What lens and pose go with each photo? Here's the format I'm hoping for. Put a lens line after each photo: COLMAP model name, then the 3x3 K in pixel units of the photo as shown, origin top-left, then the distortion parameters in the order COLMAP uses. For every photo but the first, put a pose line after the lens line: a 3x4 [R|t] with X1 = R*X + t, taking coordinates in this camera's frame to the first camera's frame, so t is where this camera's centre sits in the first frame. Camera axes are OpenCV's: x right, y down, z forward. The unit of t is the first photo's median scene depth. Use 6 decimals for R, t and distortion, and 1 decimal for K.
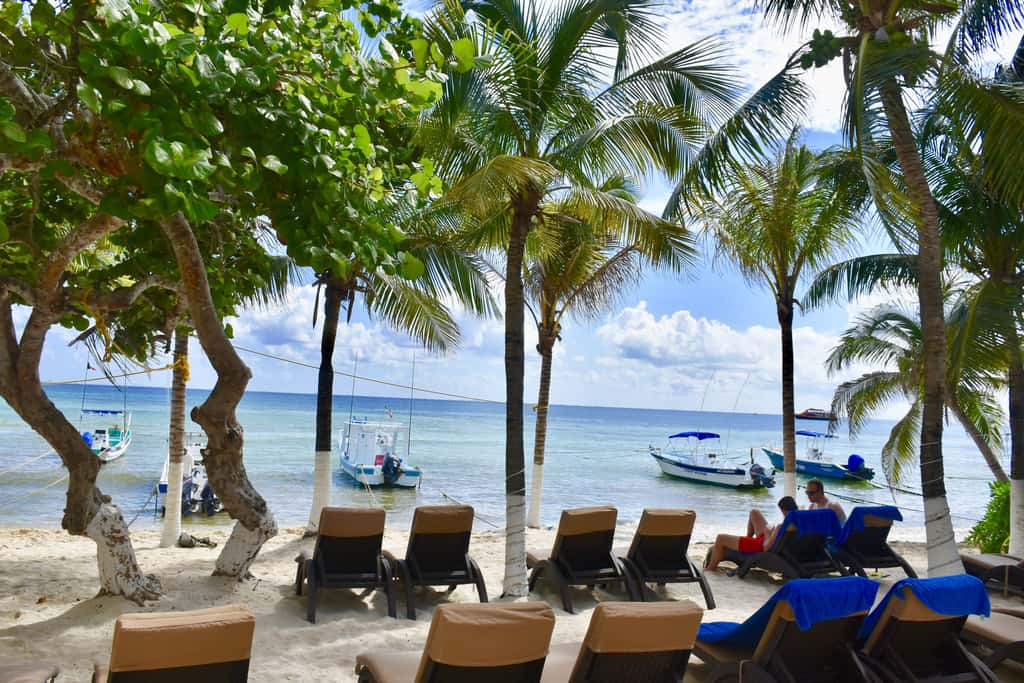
lens RADIAL K [[808.9, 0, 512.0], [0, 808.9, 341.5], [0, 0, 1]] dist [-0.027450, -0.000003]
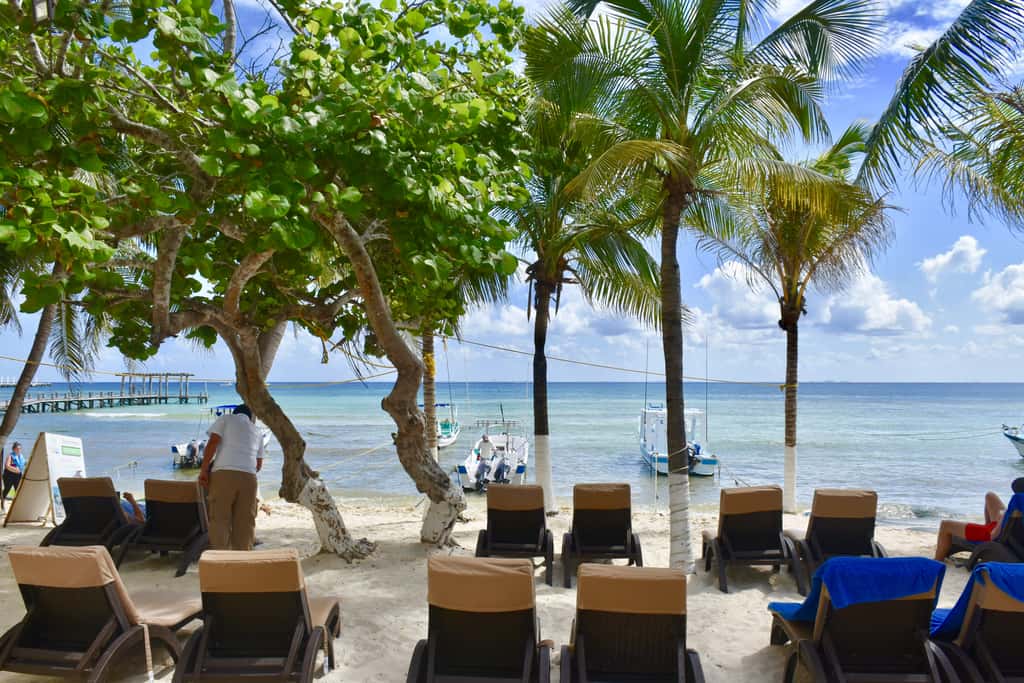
lens RADIAL K [[830.3, 0, 512.0], [0, 830.3, 341.5], [0, 0, 1]] dist [-0.029721, -0.004536]
pose [[0.905759, -0.062525, -0.419155, 0.269637], [0.069693, 0.997567, 0.001795, 0.009417], [0.418023, -0.030838, 0.907913, -0.020542]]
